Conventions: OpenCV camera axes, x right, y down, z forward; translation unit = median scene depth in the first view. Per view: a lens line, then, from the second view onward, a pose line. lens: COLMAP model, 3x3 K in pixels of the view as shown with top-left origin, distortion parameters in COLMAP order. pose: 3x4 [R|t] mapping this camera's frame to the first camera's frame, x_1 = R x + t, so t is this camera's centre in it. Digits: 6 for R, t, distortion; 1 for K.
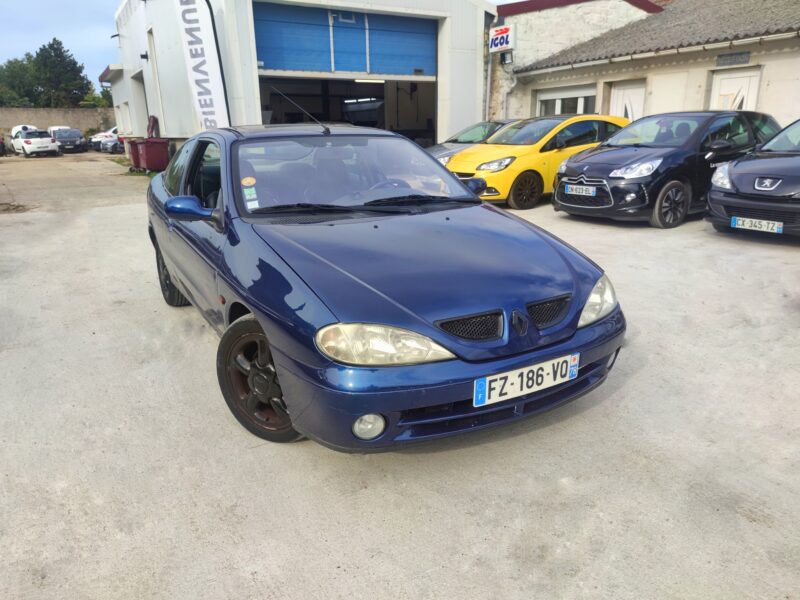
lens RADIAL K [[580.1, 0, 396.2], [0, 580.1, 302.7], [0, 0, 1]] dist [0.051547, -0.042705]
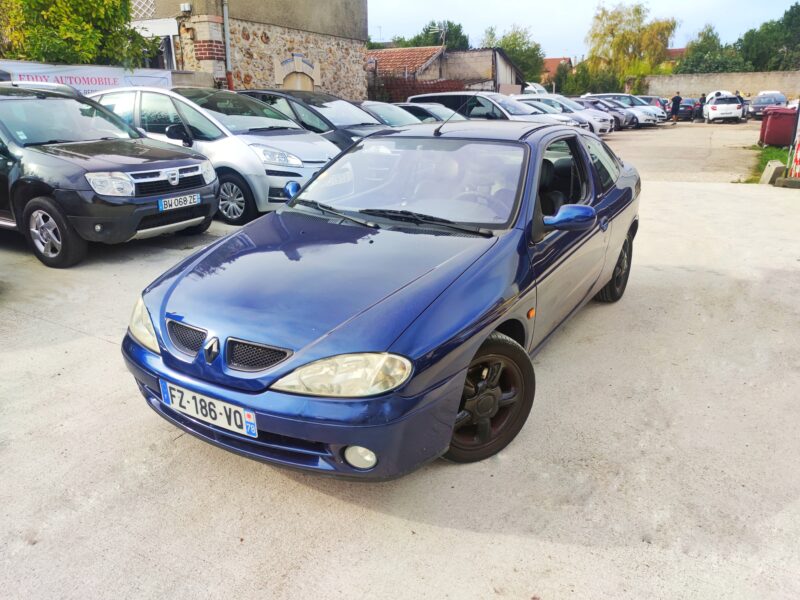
lens RADIAL K [[580.1, 0, 396.2], [0, 580.1, 302.7], [0, 0, 1]] dist [0.051547, -0.042705]
pose [[0.480382, 0.291523, -0.827192, 0.208861], [-0.244360, 0.950285, 0.192995, -0.056116], [0.842331, 0.109421, 0.527737, 0.131774]]
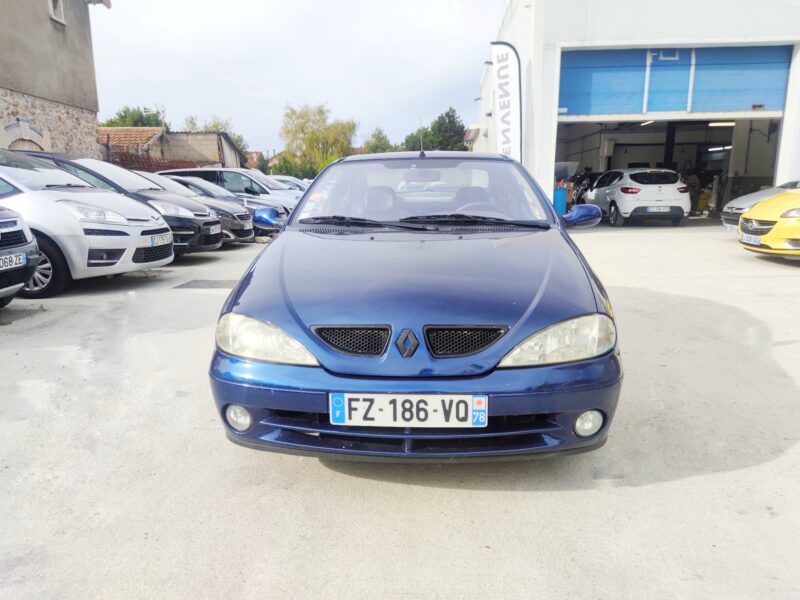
lens RADIAL K [[580.1, 0, 396.2], [0, 580.1, 302.7], [0, 0, 1]] dist [0.051547, -0.042705]
pose [[0.831380, 0.112716, -0.544153, 0.120021], [-0.158588, 0.986616, -0.037930, 0.001684], [0.532594, 0.117830, 0.838129, 0.045435]]
